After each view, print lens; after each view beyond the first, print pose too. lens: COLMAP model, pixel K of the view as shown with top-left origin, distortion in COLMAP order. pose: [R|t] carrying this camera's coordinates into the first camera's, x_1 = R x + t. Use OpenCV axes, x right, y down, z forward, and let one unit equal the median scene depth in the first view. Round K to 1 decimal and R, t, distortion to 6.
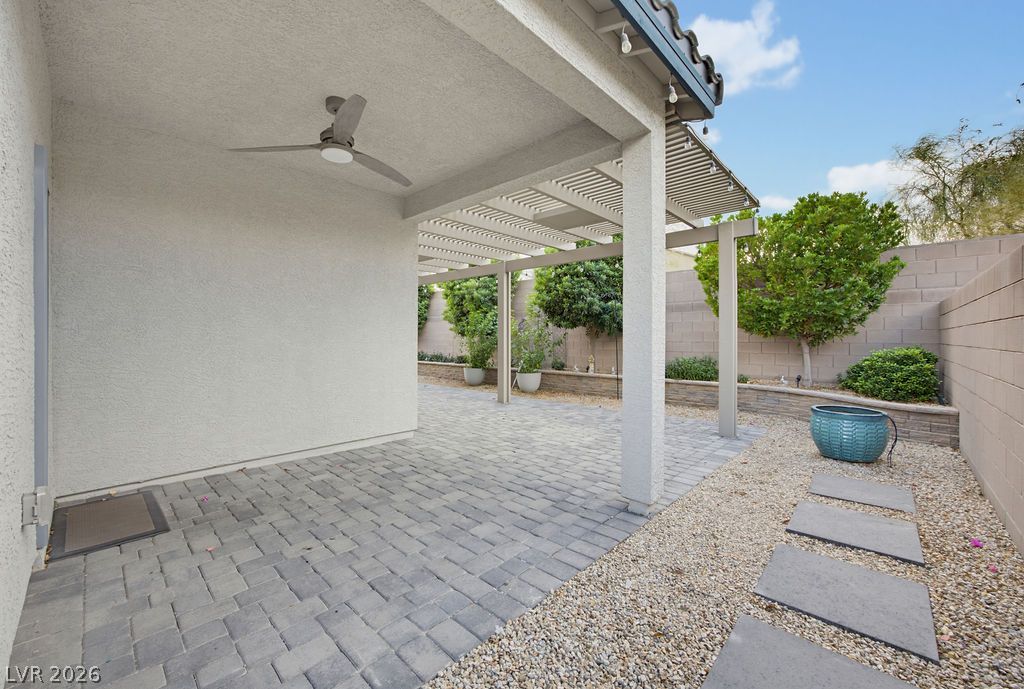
lens RADIAL K [[402.4, 0, 508.0], [0, 402.4, 340.4], [0, 0, 1]] dist [-0.000207, -0.000002]
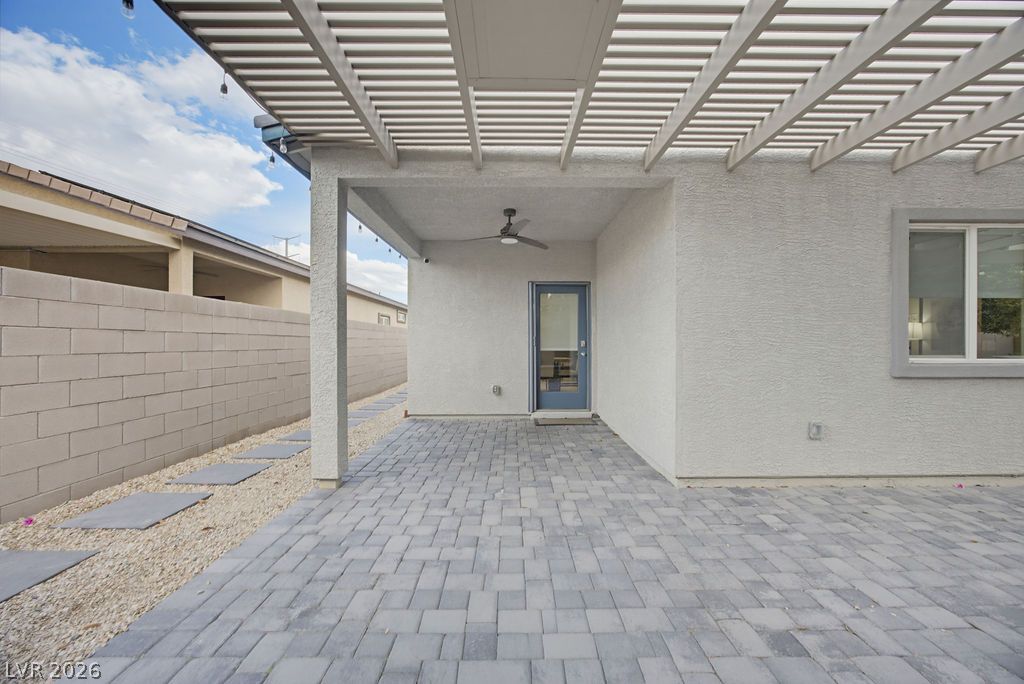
lens RADIAL K [[397.5, 0, 512.3], [0, 397.5, 345.1], [0, 0, 1]] dist [0.000275, 0.000011]
pose [[-0.727579, -0.003542, -0.686014, 0.590531], [-0.004726, 0.999989, -0.000150, -0.006607], [0.686007, 0.003133, -0.727588, 1.745147]]
